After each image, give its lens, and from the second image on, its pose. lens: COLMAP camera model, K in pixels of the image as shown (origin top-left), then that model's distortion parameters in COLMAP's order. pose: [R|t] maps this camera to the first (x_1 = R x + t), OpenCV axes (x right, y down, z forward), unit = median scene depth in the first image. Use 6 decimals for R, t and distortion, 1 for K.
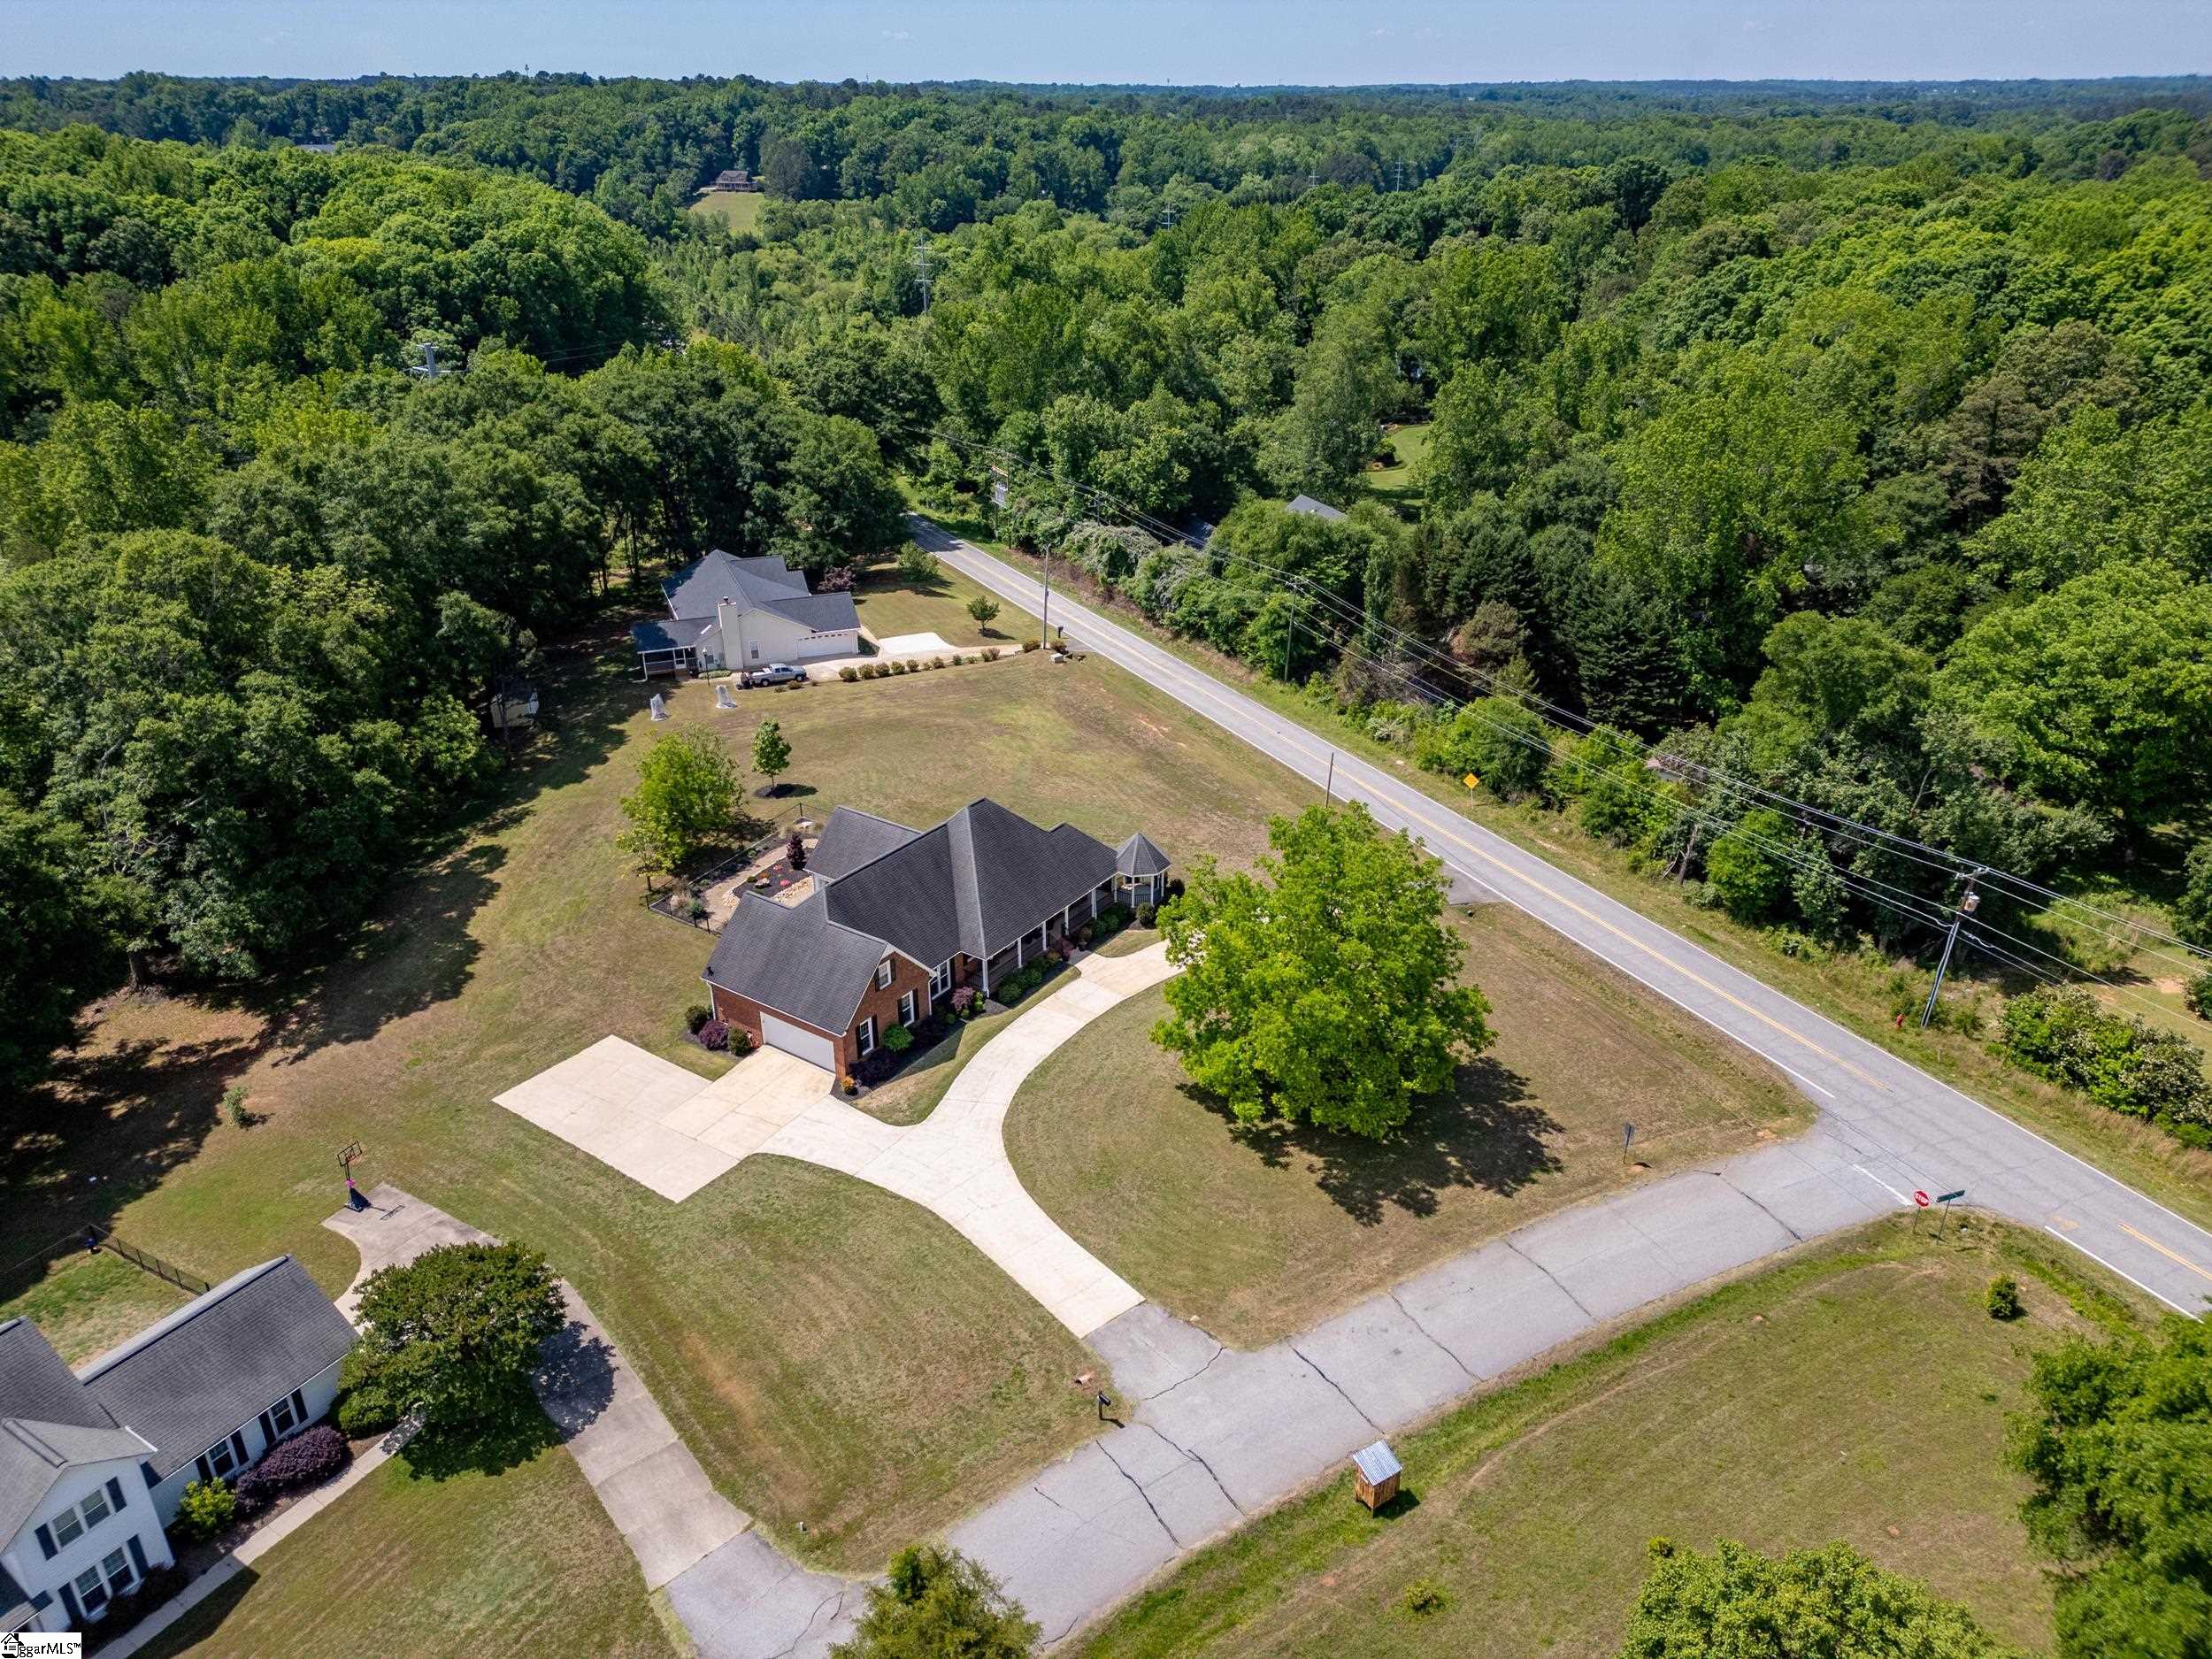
lens RADIAL K [[1556.4, 0, 1106.0], [0, 1556.4, 829.5], [0, 0, 1]] dist [0.087531, -0.098509]
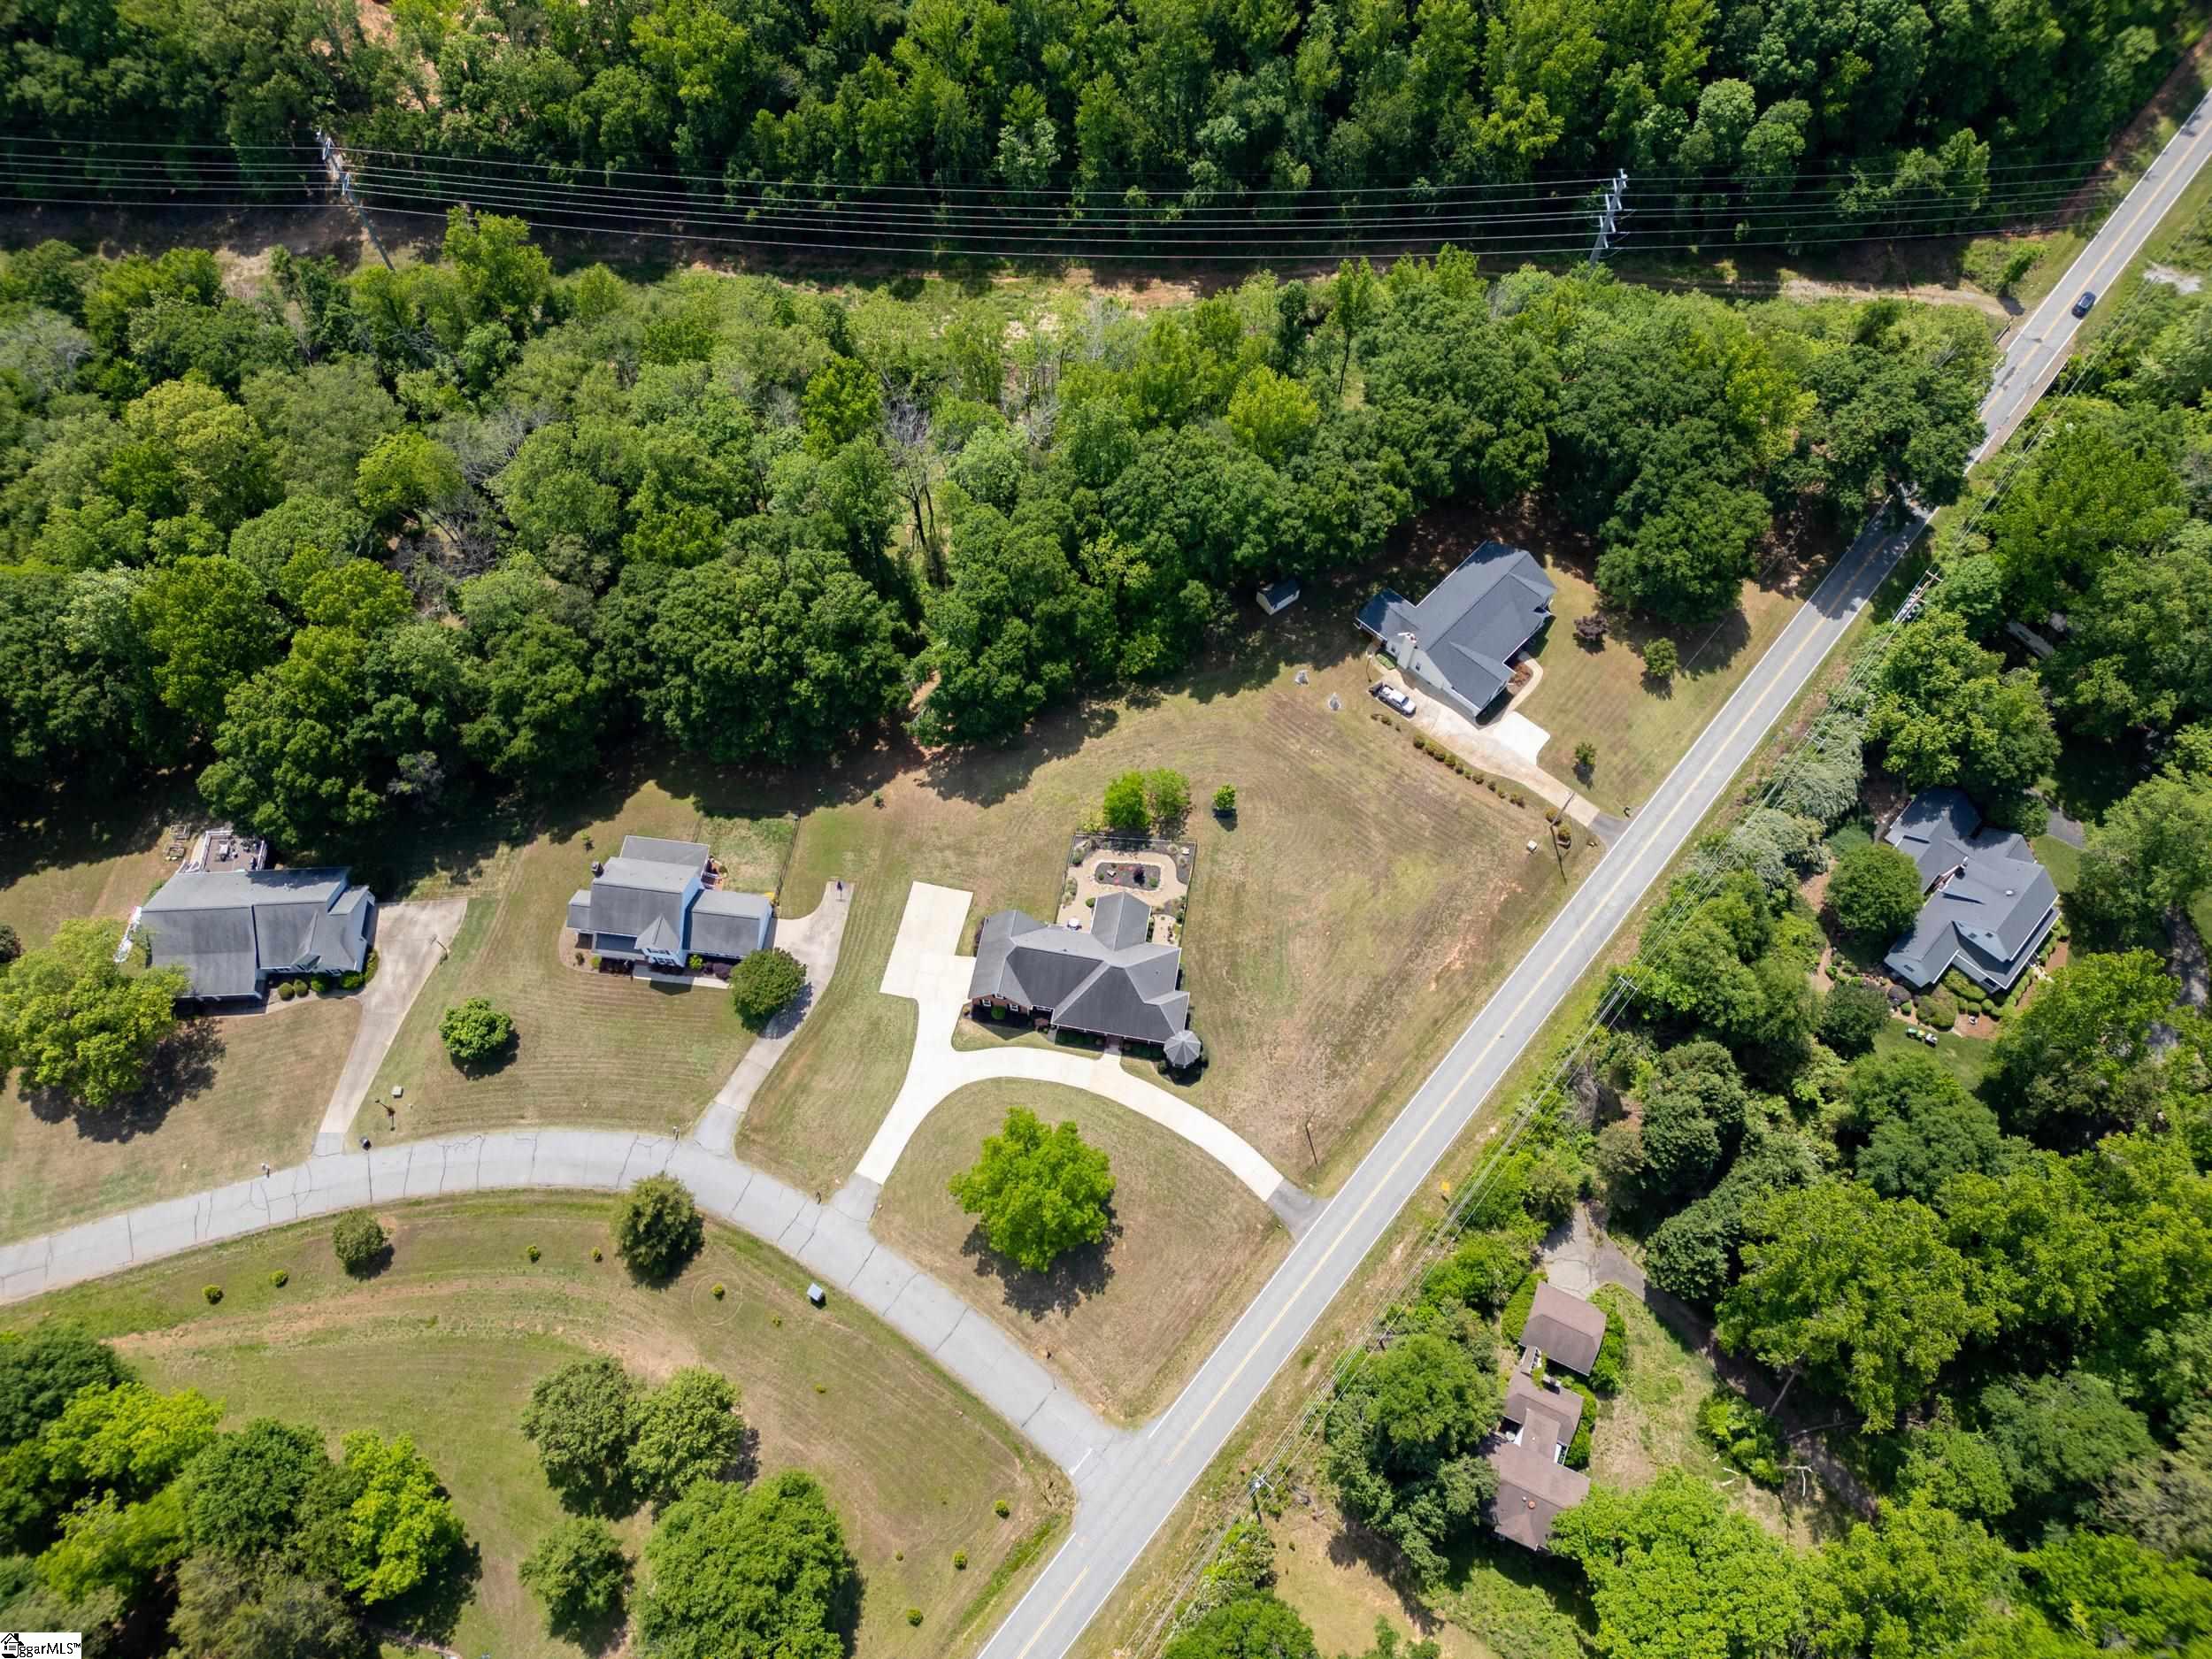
lens RADIAL K [[1556.4, 0, 1106.0], [0, 1556.4, 829.5], [0, 0, 1]] dist [0.087531, -0.098509]
pose [[0.420298, 0.808319, -0.412273, 0.612997], [-0.389898, 0.571151, 0.722334, -1.630324], [0.819347, -0.142851, 0.555216, -0.044685]]
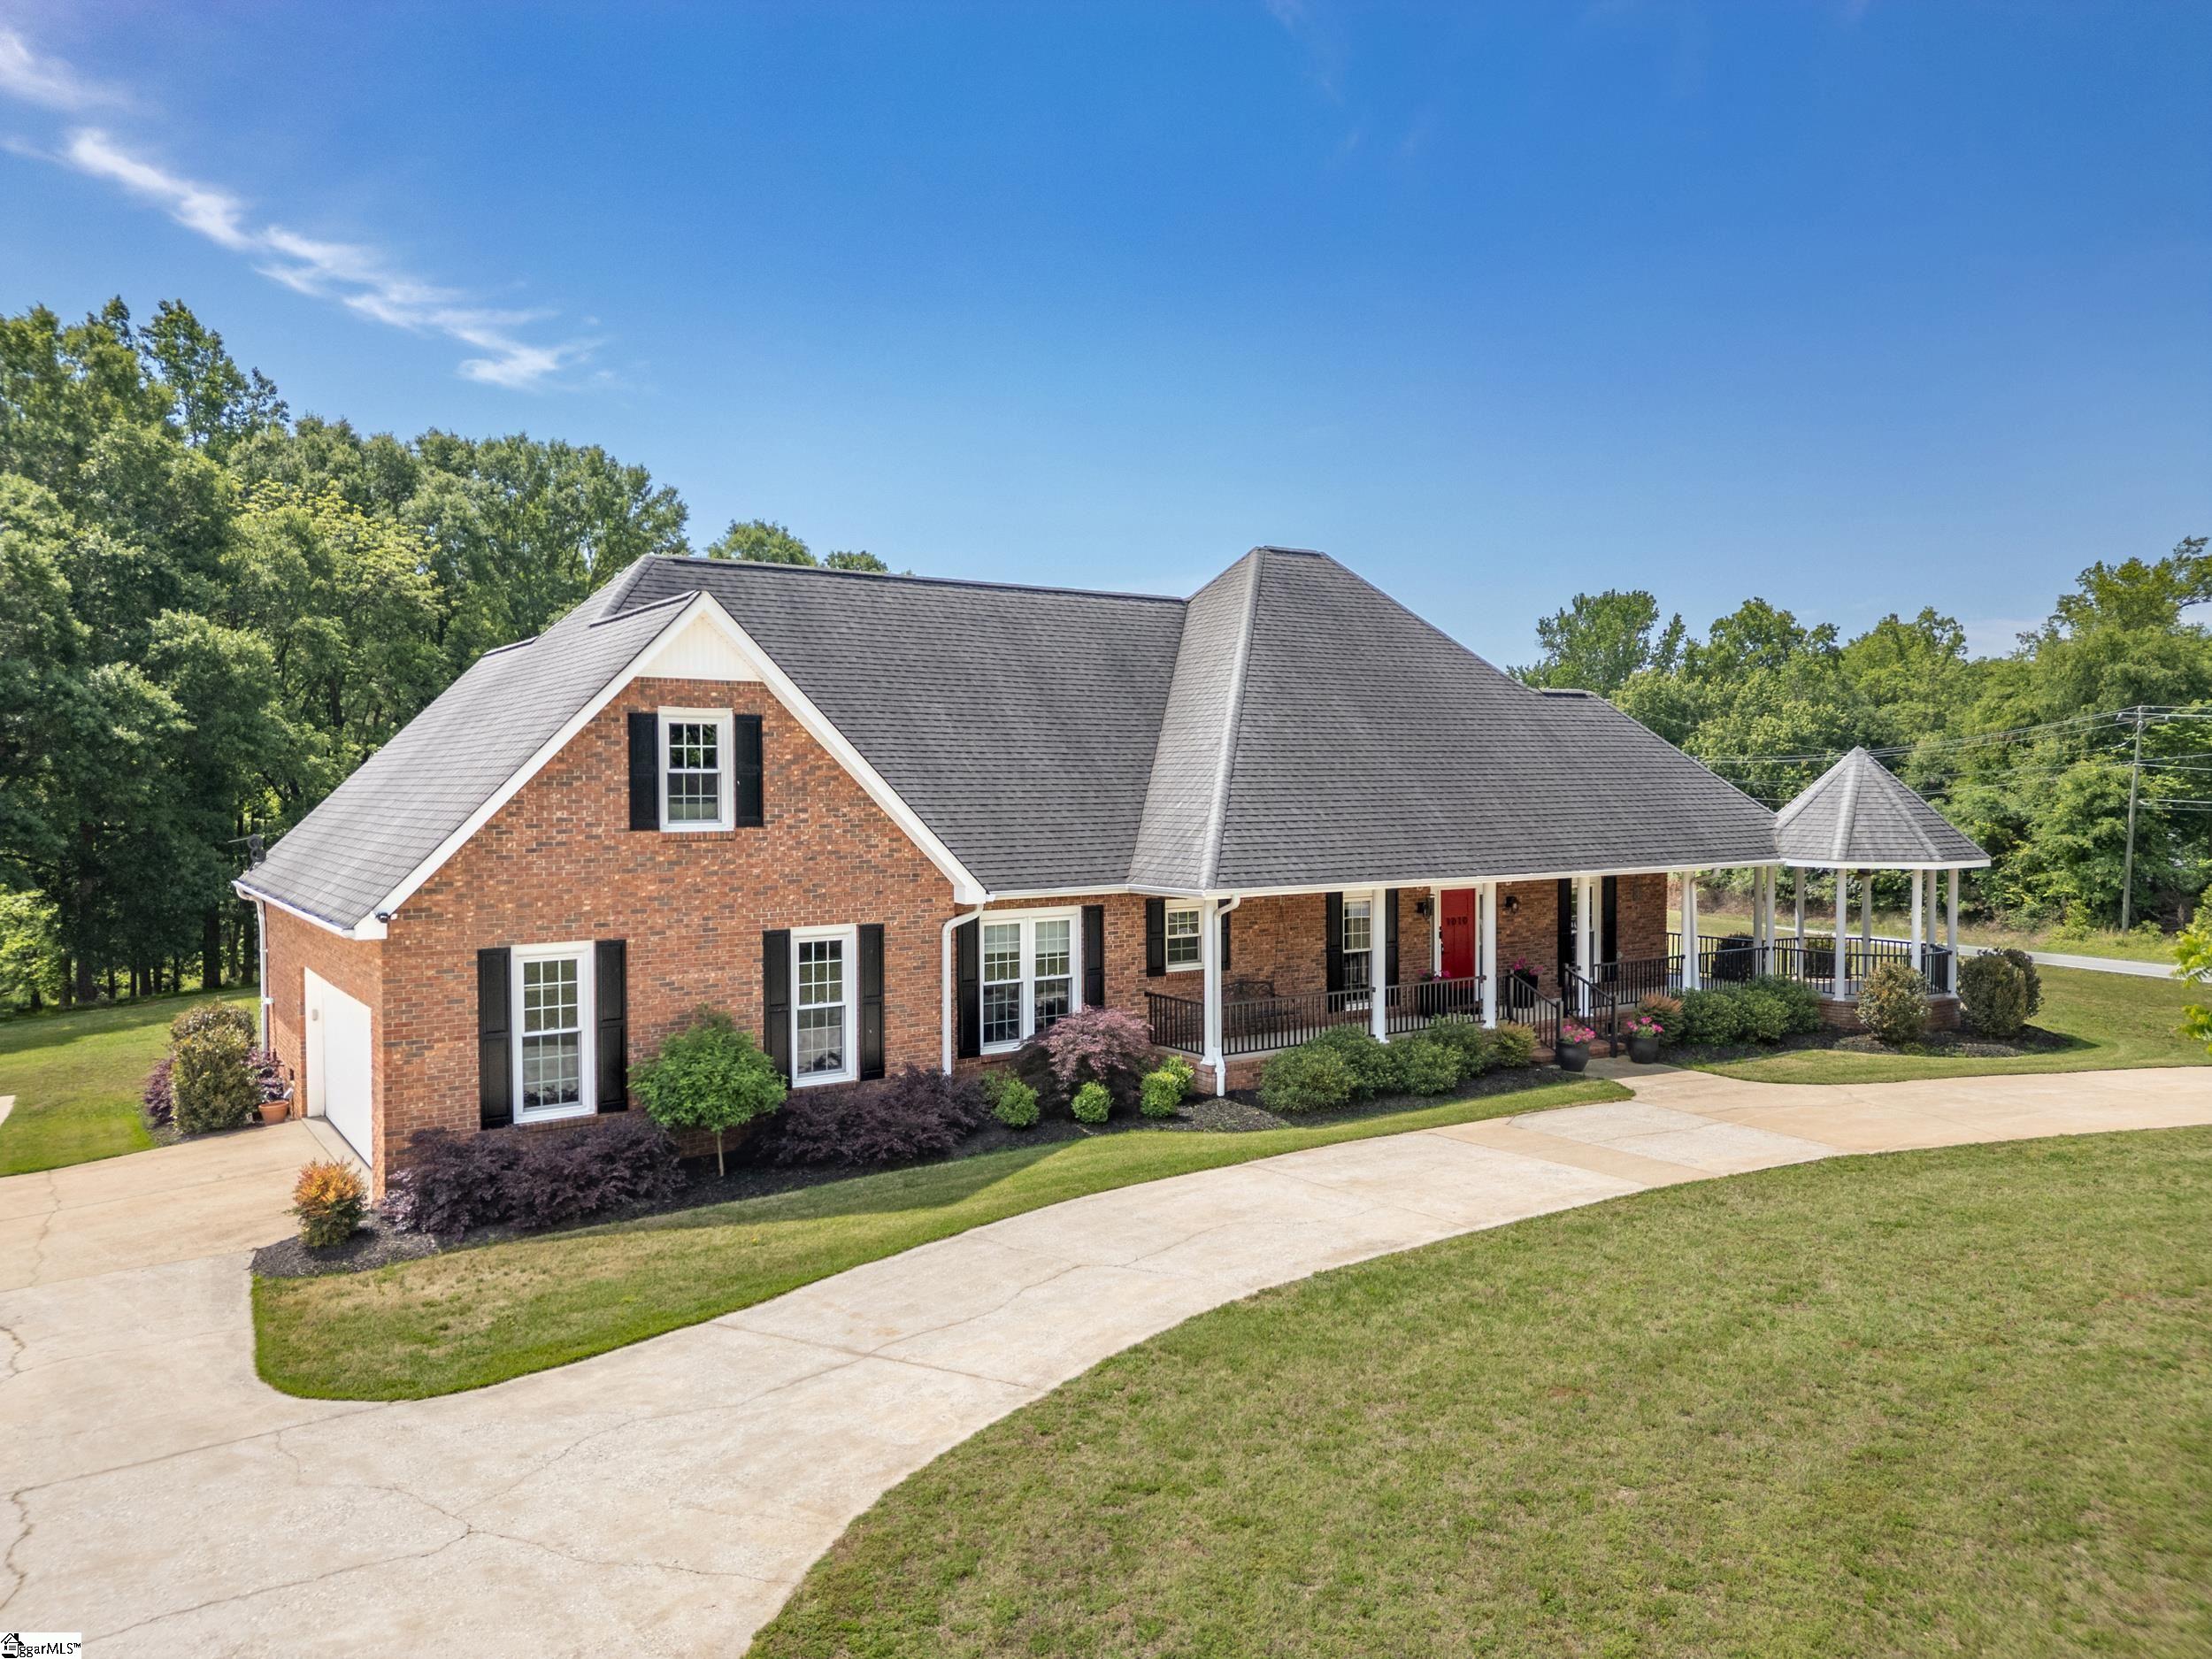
lens RADIAL K [[1556.4, 0, 1106.0], [0, 1556.4, 829.5], [0, 0, 1]] dist [0.087531, -0.098509]
pose [[0.935376, 0.005132, -0.353616, -0.003575], [-0.151422, 0.909417, -0.387340, 0.176667], [0.319597, 0.415854, 0.851424, 0.811492]]
